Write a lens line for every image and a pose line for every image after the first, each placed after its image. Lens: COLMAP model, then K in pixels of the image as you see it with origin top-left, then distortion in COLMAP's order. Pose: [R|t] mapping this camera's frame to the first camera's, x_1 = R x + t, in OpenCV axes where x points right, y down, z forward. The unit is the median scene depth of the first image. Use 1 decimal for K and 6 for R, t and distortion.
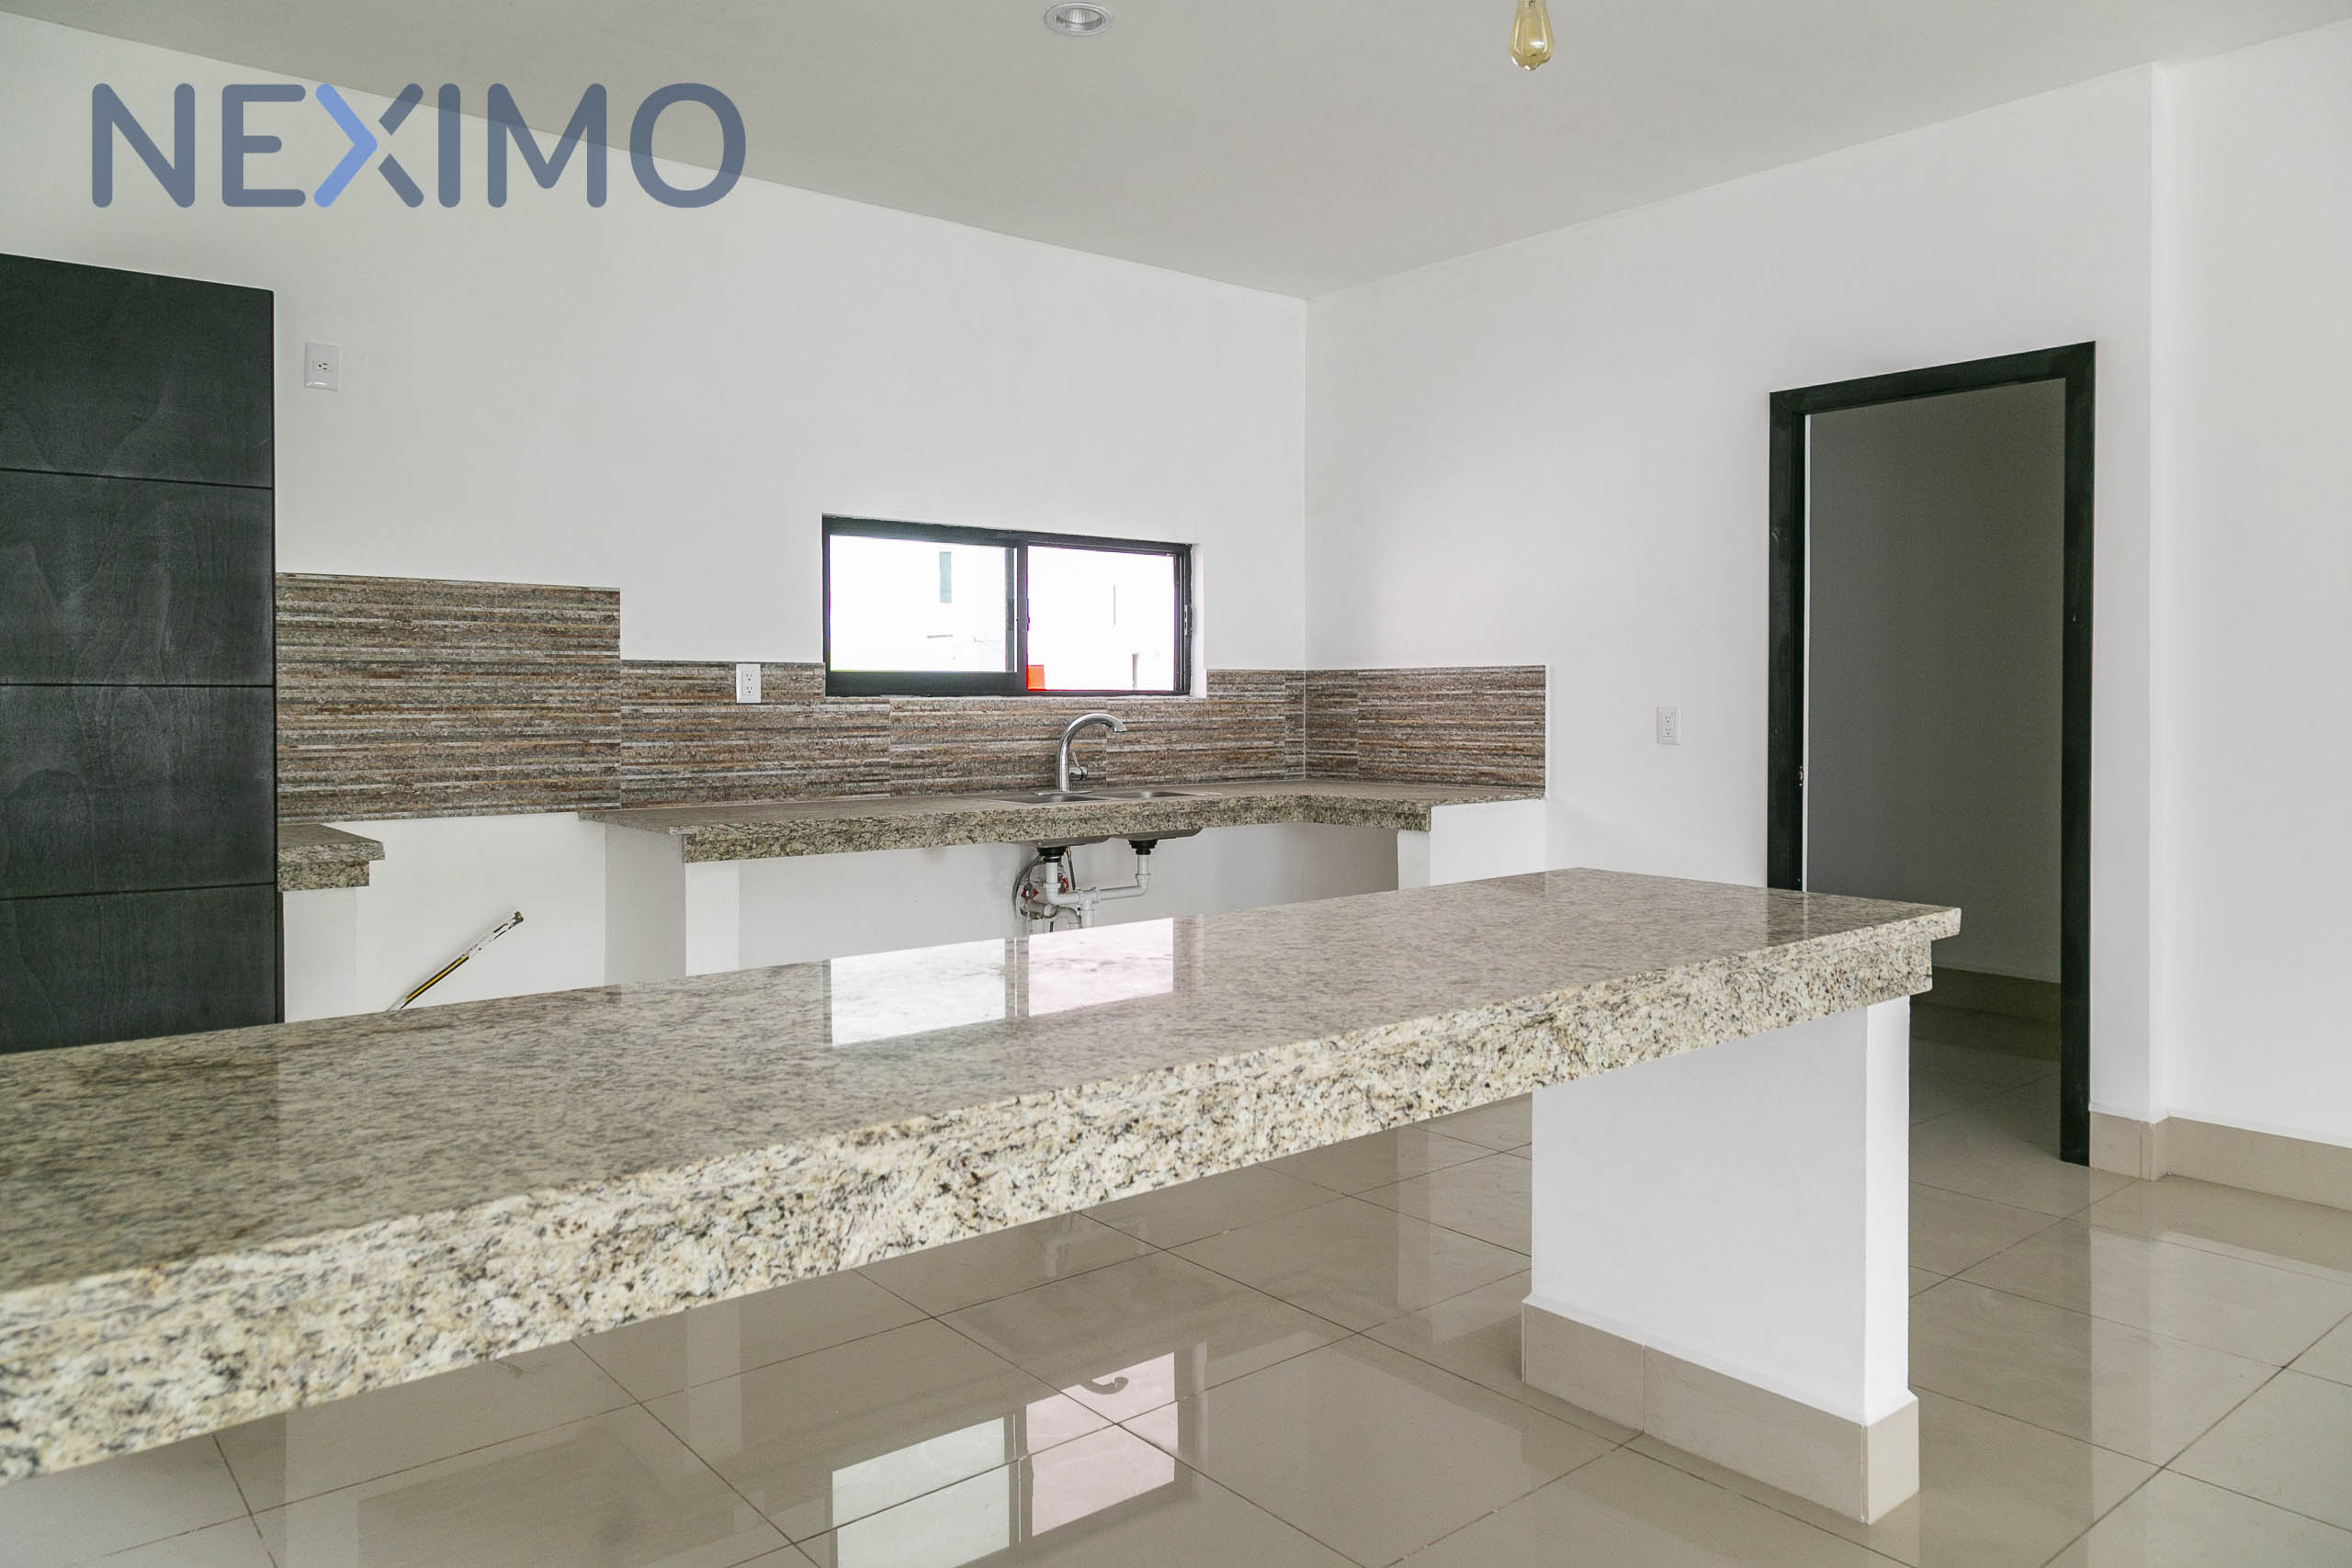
lens RADIAL K [[1634.1, 0, 1243.8], [0, 1634.1, 709.2], [0, 0, 1]] dist [0.004287, -0.000262]
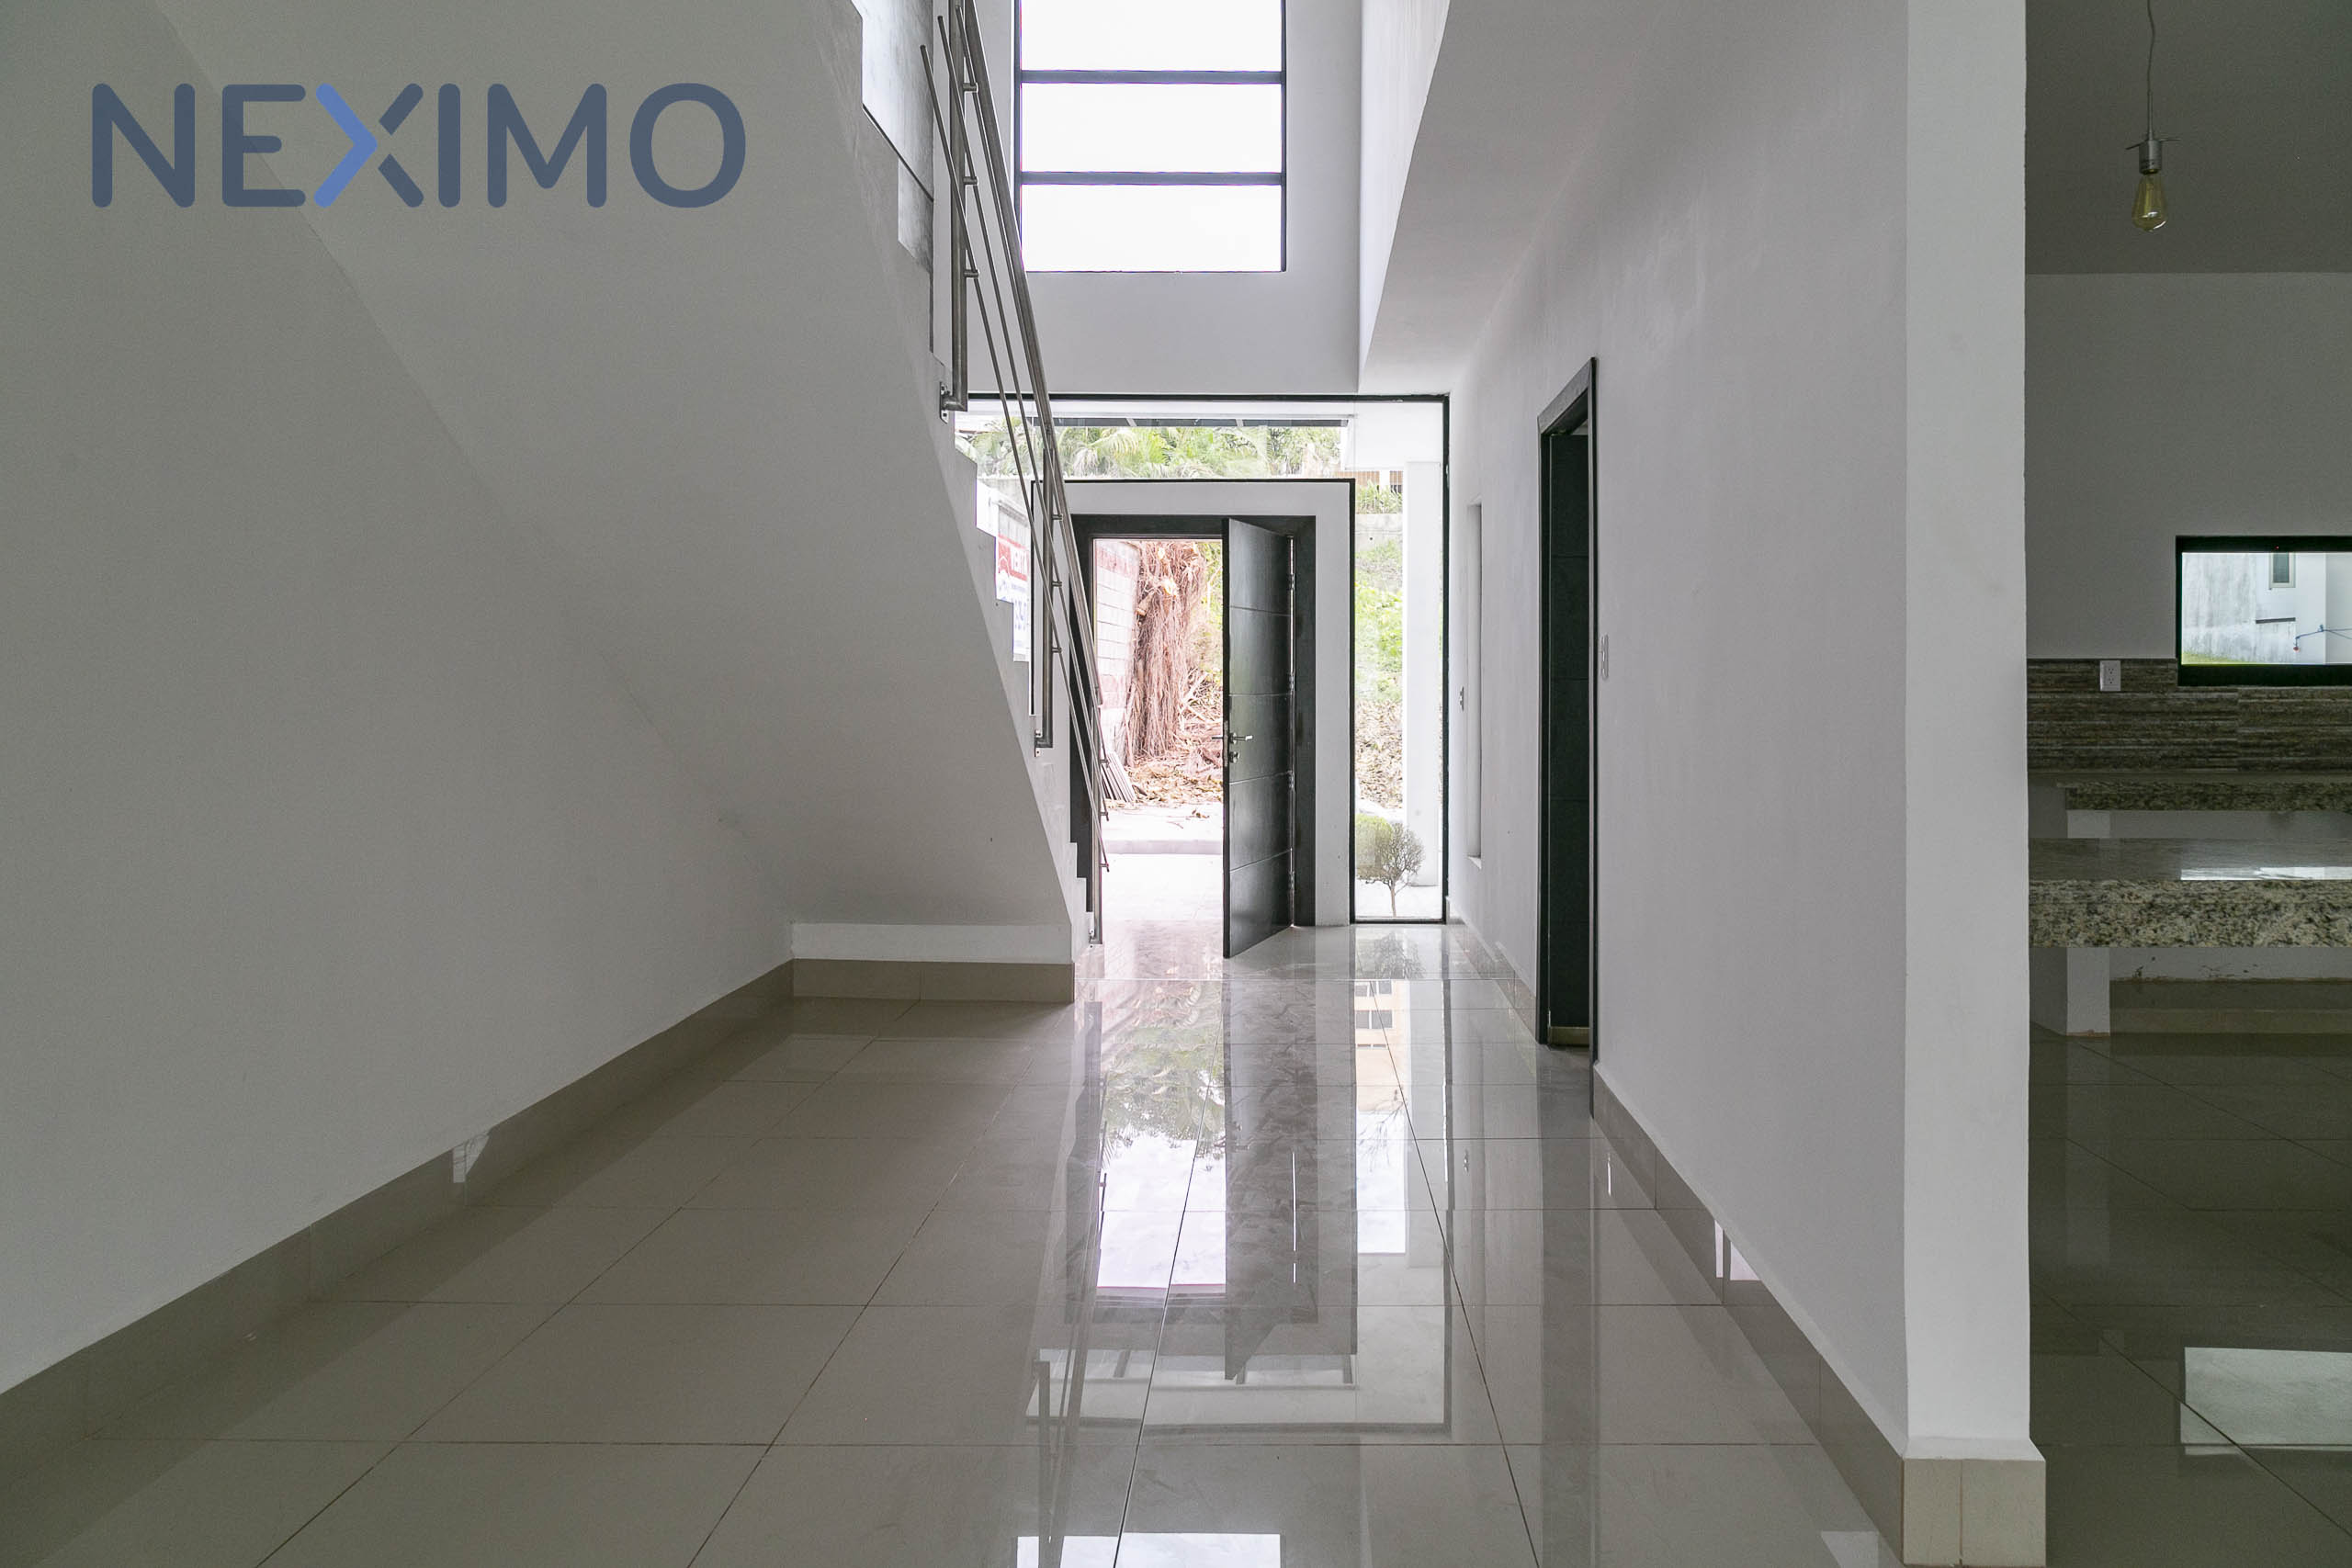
lens RADIAL K [[1634.1, 0, 1243.8], [0, 1634.1, 709.2], [0, 0, 1]] dist [0.004287, -0.000262]
pose [[0.735499, 0.006465, -0.677495, 0.060528], [-0.003497, 0.999977, 0.005747, 0.005113], [0.677517, -0.001858, 0.735505, -0.383944]]
